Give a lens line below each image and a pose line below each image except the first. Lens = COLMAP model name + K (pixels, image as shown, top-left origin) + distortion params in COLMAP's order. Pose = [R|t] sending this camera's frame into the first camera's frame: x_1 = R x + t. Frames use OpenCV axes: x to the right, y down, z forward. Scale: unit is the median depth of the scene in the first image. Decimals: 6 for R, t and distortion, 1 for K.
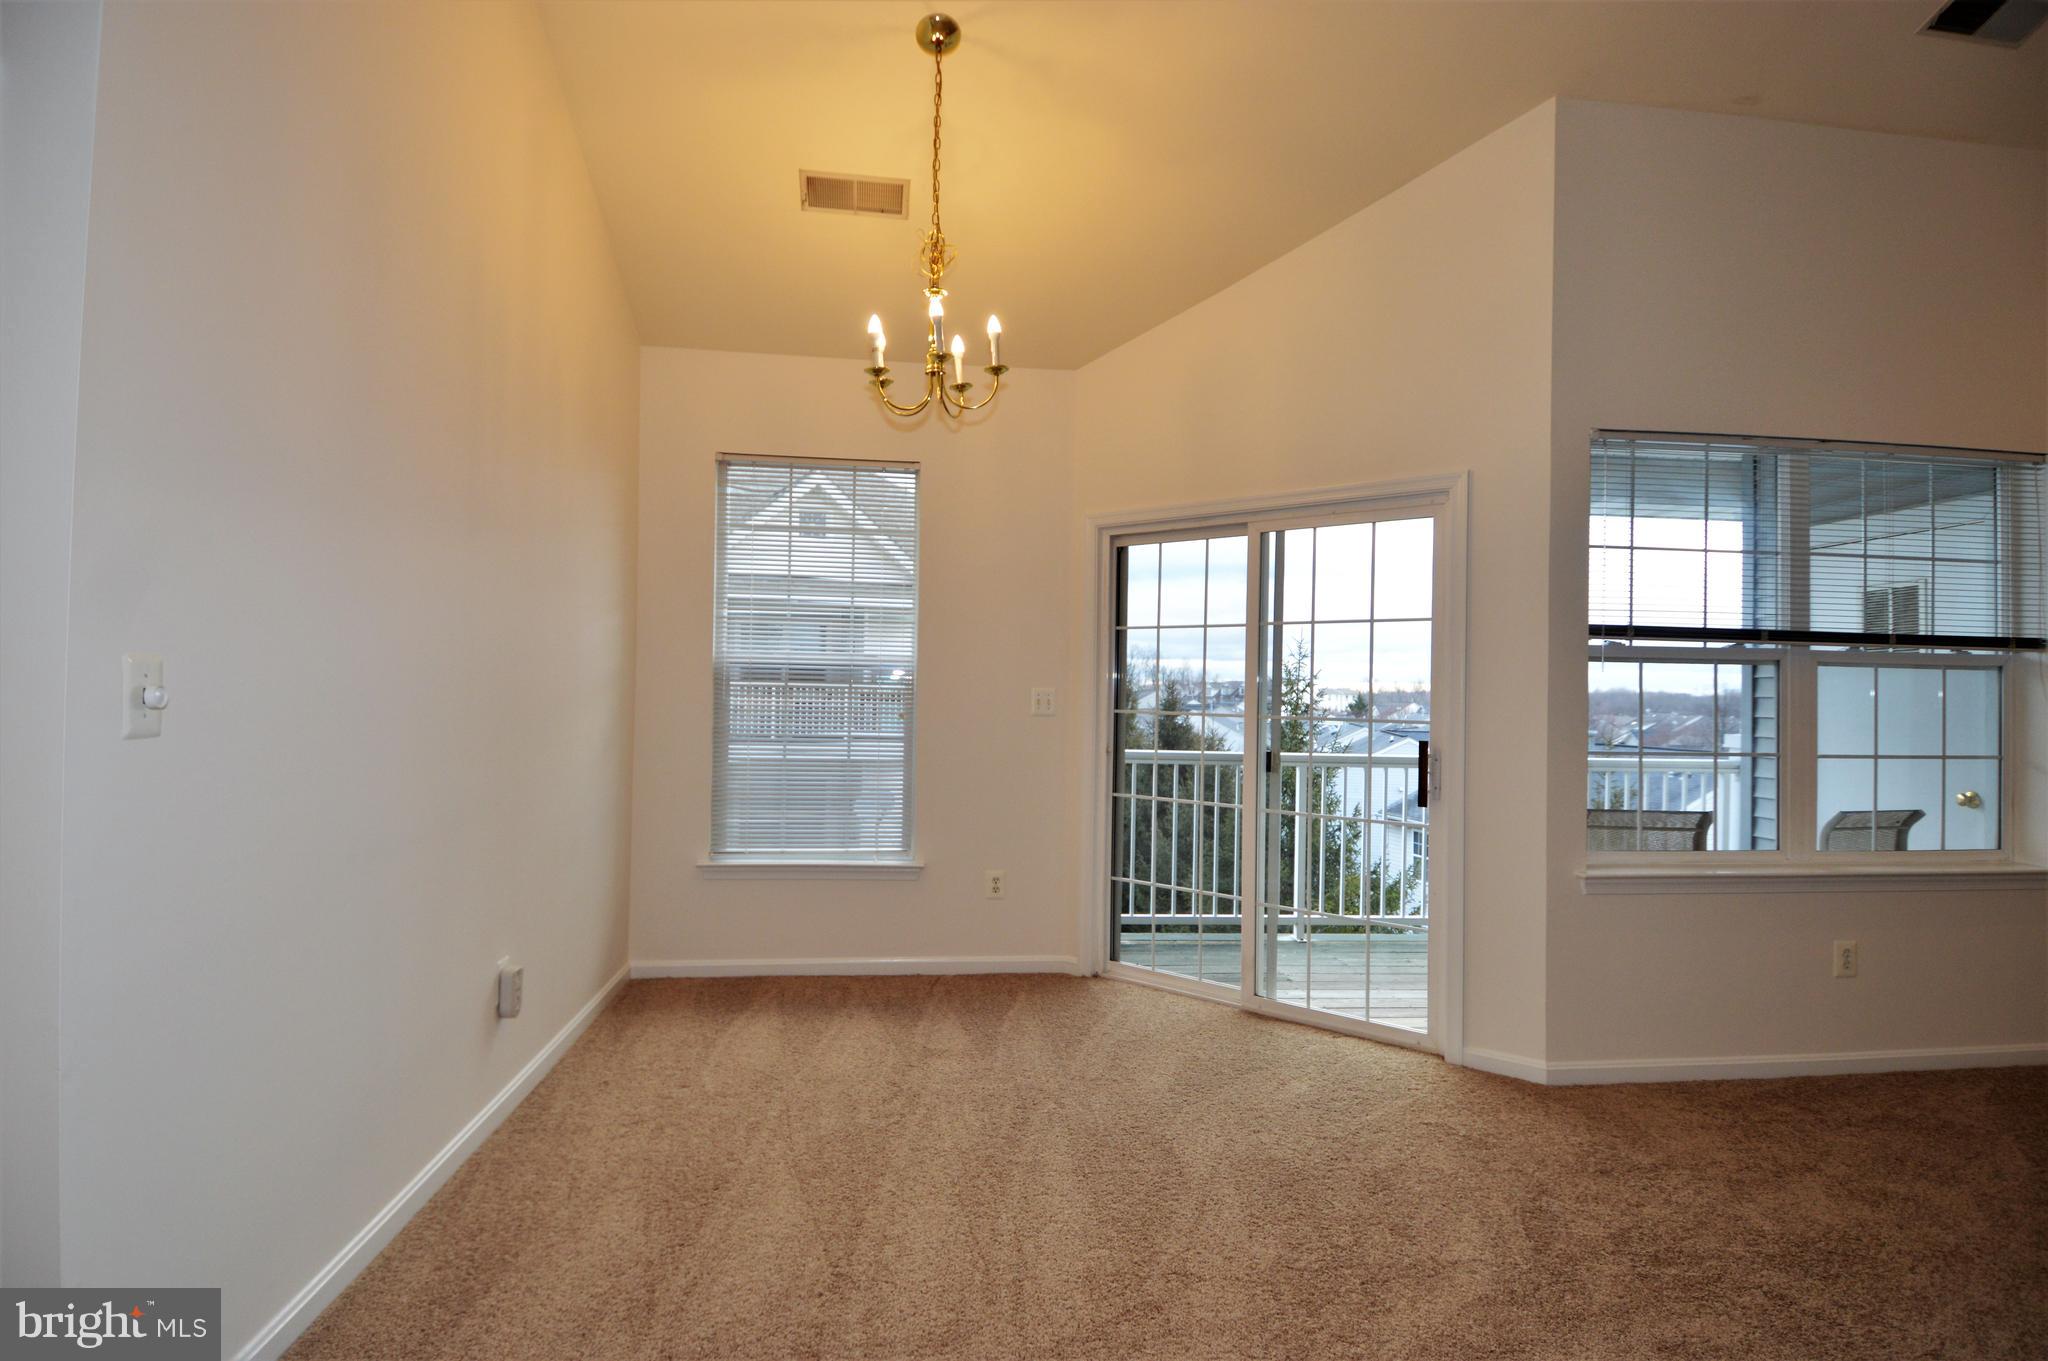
lens RADIAL K [[1056.2, 0, 1016.2], [0, 1056.2, 675.8], [0, 0, 1]] dist [0.022498, -0.032095]
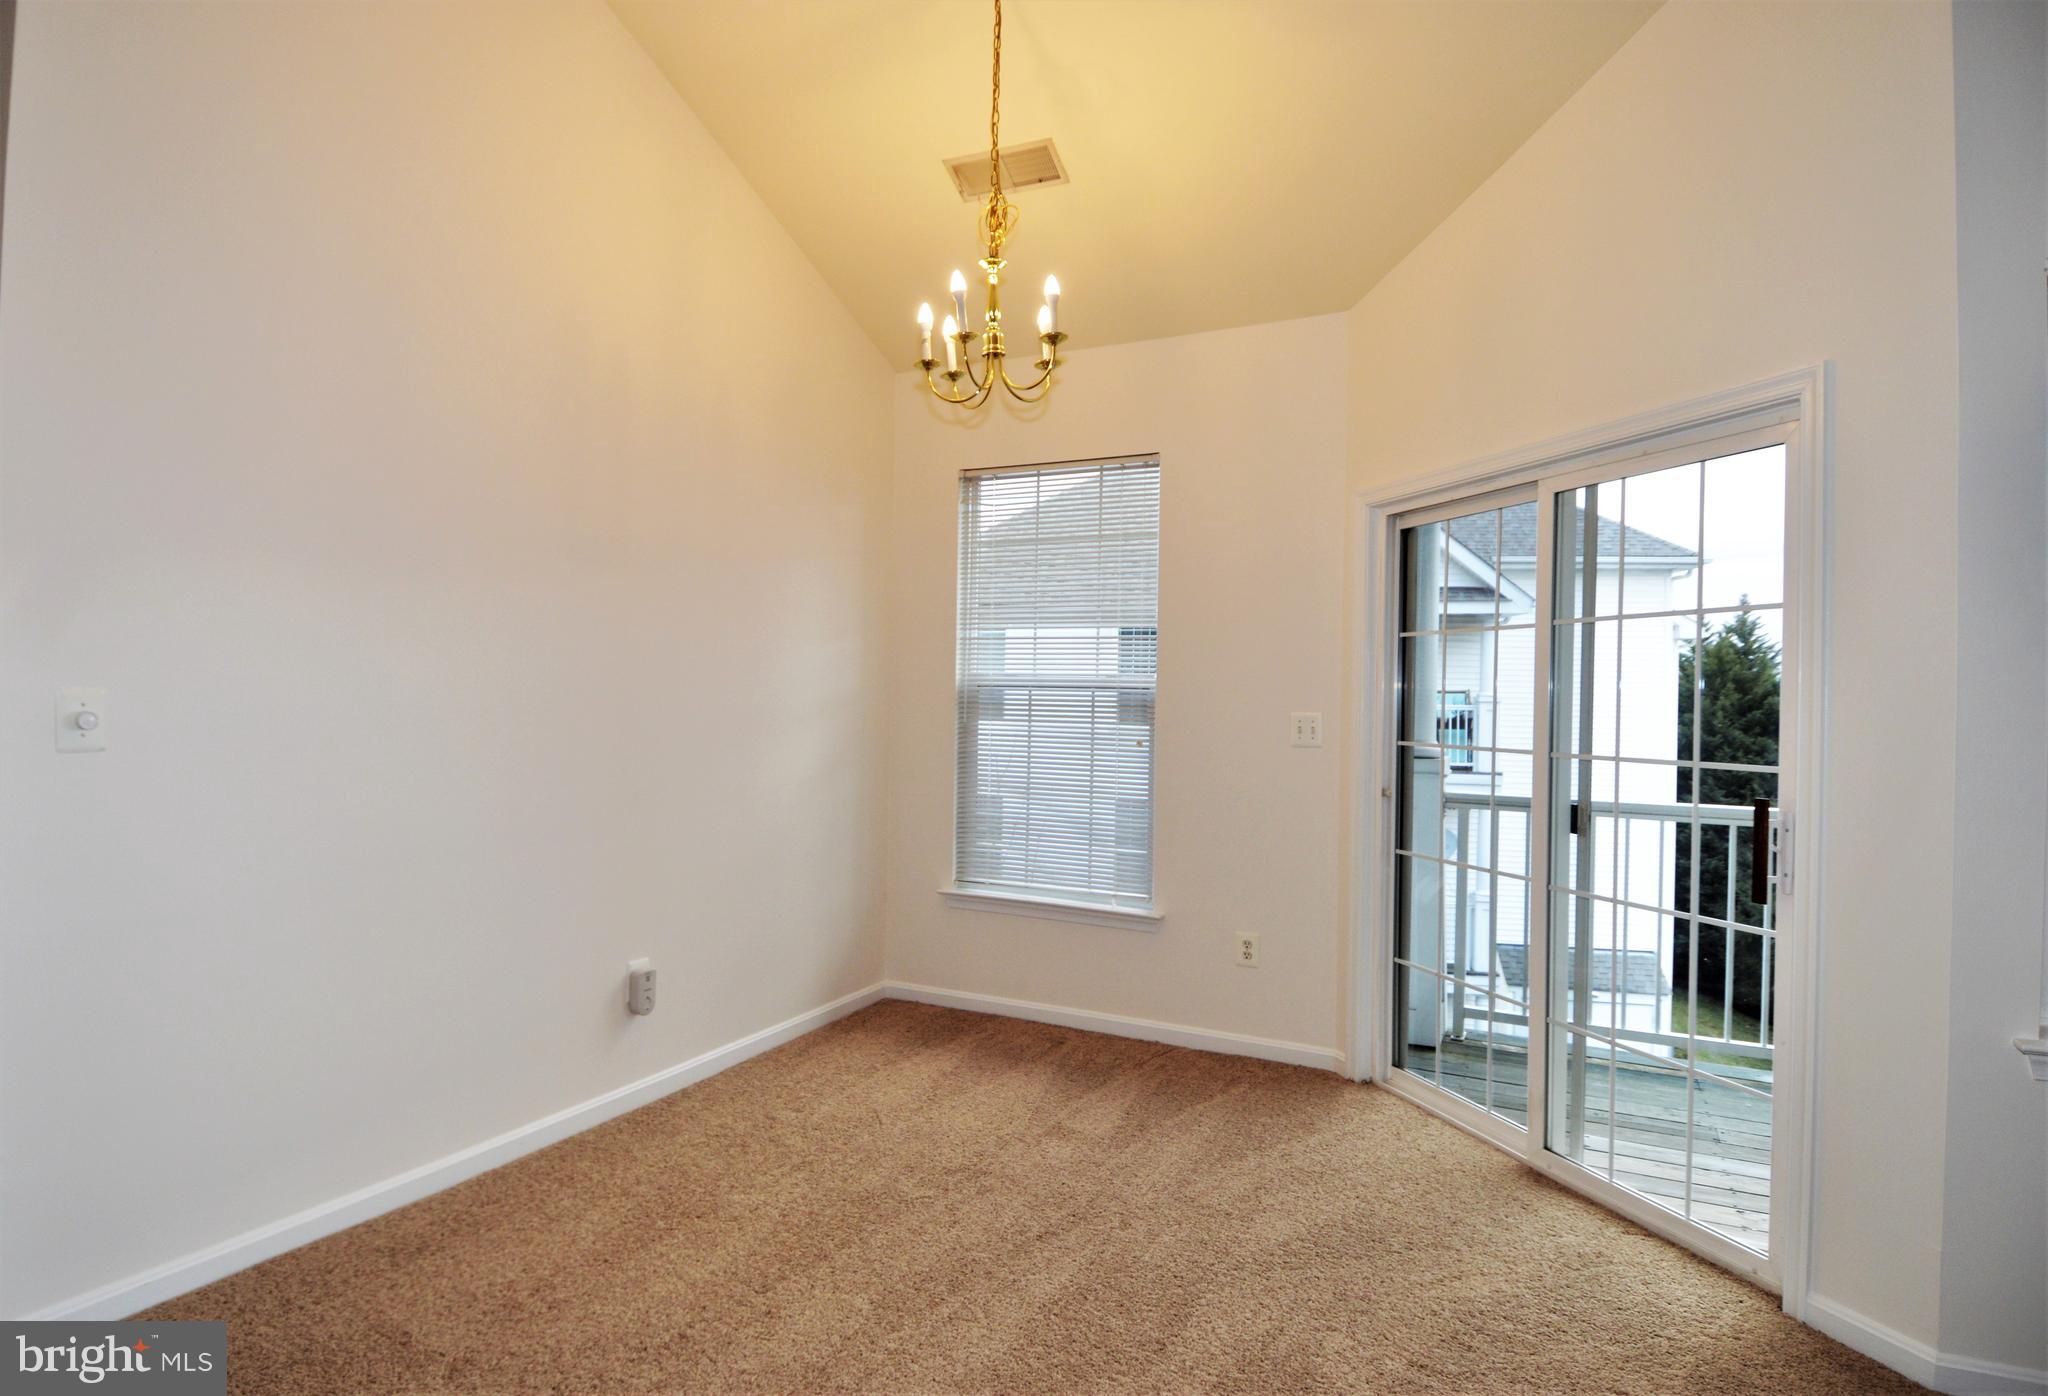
lens RADIAL K [[1121.0, 0, 992.8], [0, 1121.0, 692.5], [0, 0, 1]] dist [-0.000802, -0.006064]
pose [[0.834533, -0.006951, -0.550914, 0.369073], [0.005242, 0.999975, -0.004676, -0.000920], [0.550933, 0.001015, 0.834549, 0.191102]]
